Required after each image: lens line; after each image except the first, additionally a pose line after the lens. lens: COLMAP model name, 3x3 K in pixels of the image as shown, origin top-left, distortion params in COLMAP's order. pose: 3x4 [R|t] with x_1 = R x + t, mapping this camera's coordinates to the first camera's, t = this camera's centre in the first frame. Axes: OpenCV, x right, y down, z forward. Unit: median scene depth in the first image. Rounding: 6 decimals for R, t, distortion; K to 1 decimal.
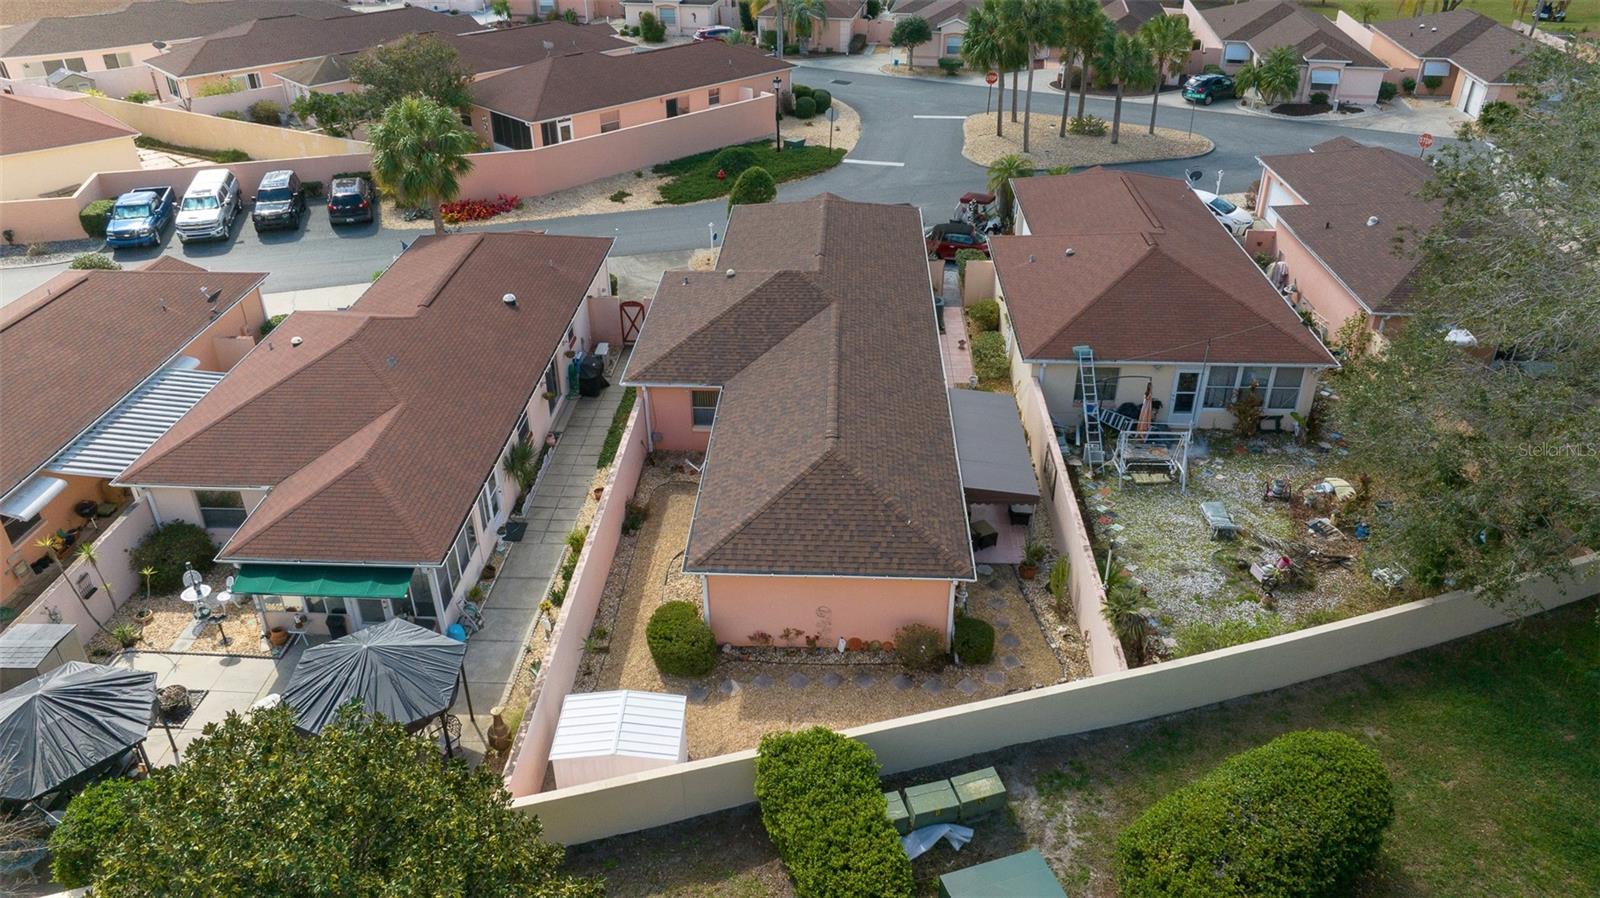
lens RADIAL K [[1123.8, 0, 807.0], [0, 1123.8, 446.7], [0, 0, 1]] dist [-0.034295, 0.025778]
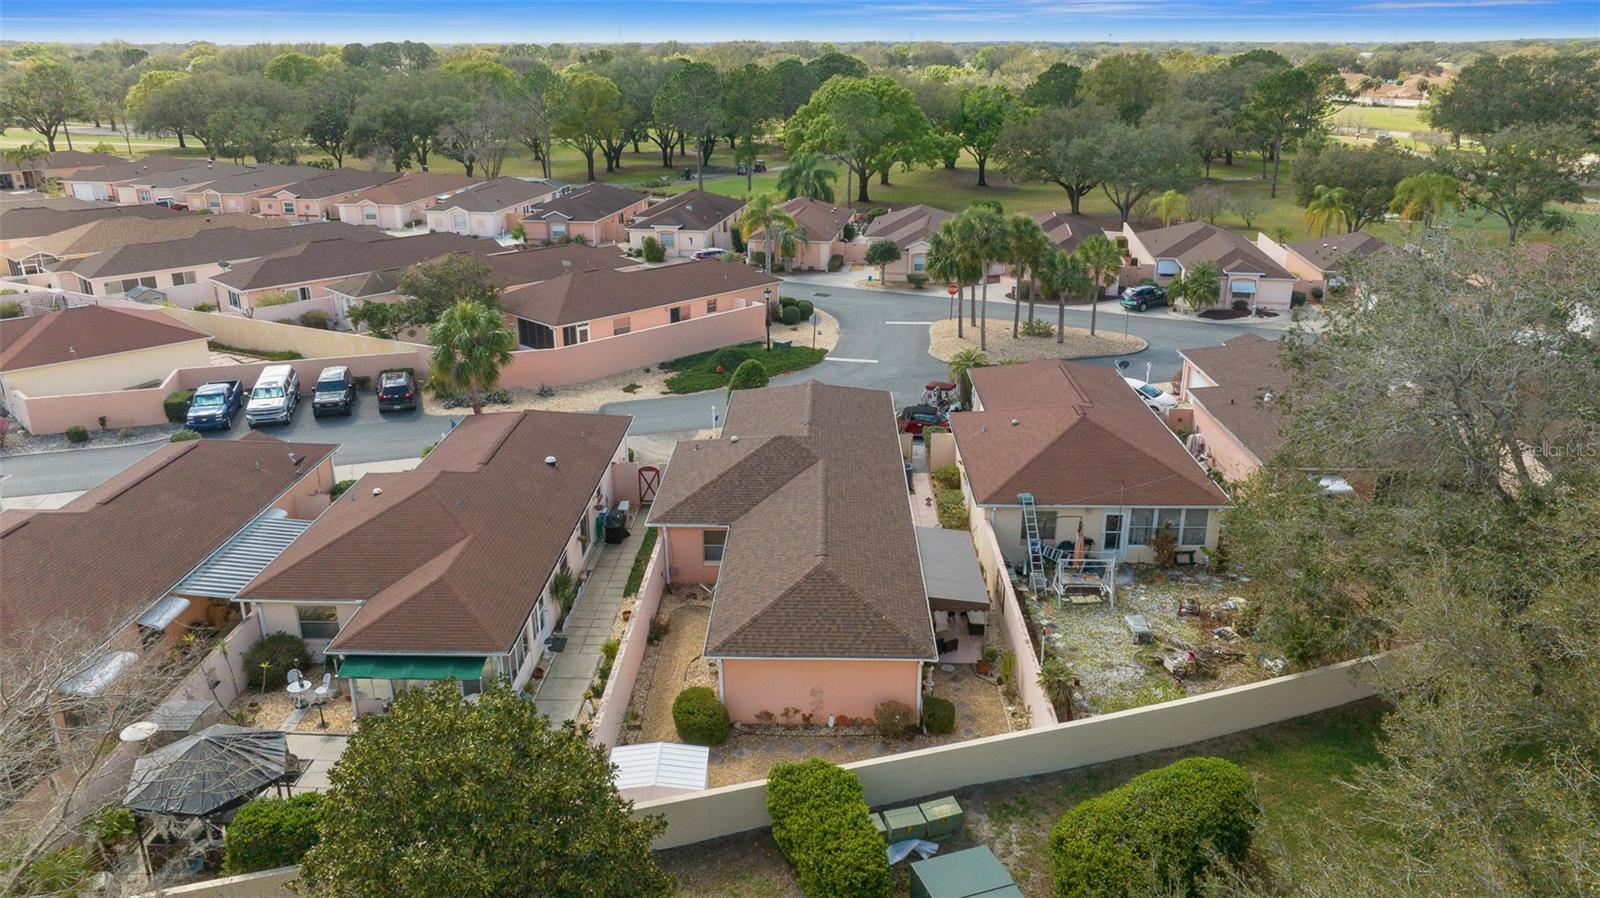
lens RADIAL K [[1123.8, 0, 804.3], [0, 1123.8, 444.9], [0, 0, 1]] dist [-0.034295, 0.025778]
pose [[0.999873, -0.005678, 0.014890, -0.011378], [0.008369, 0.982253, -0.187375, 0.082073], [-0.013562, 0.187476, 0.982176, -0.196276]]
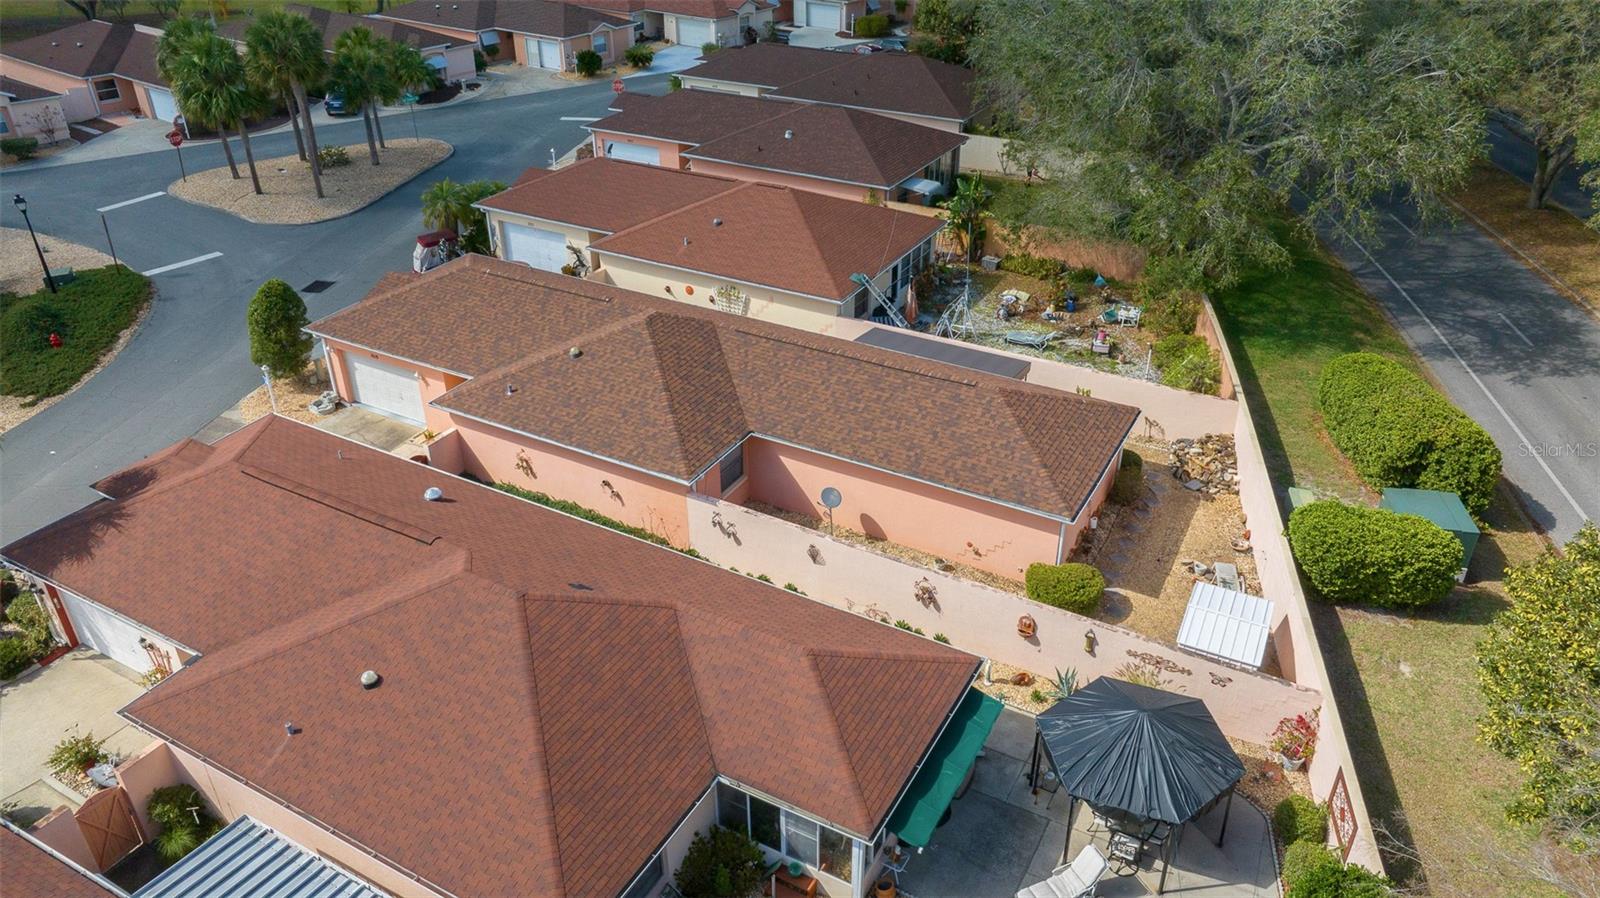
lens RADIAL K [[1123.8, 0, 813.4], [0, 1123.8, 445.6], [0, 0, 1]] dist [-0.034295, 0.025778]
pose [[0.443425, -0.451046, 0.774553, -0.726079], [0.451972, 0.858766, 0.241335, -0.229830], [-0.774013, 0.243062, 0.584658, 0.390547]]
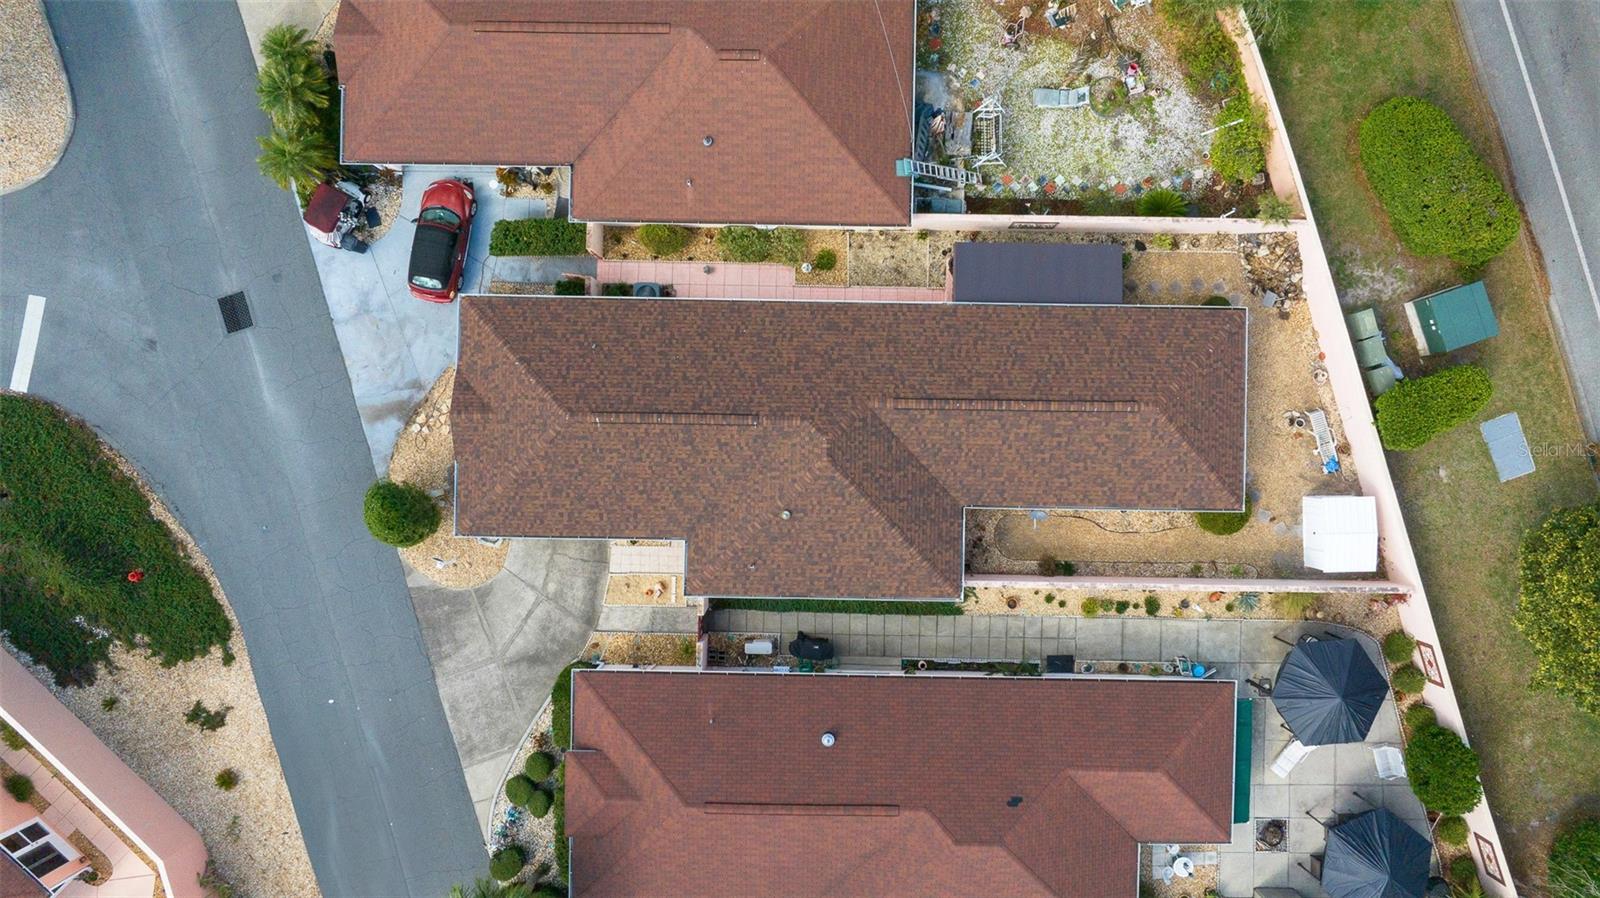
lens RADIAL K [[1123.8, 0, 800.3], [0, 1123.8, 449.7], [0, 0, 1]] dist [-0.034295, 0.025778]
pose [[-0.020383, -0.999790, -0.002310, -0.013117], [0.508963, -0.012365, 0.860700, -1.007677], [-0.860547, 0.016368, 0.509108, 0.539288]]
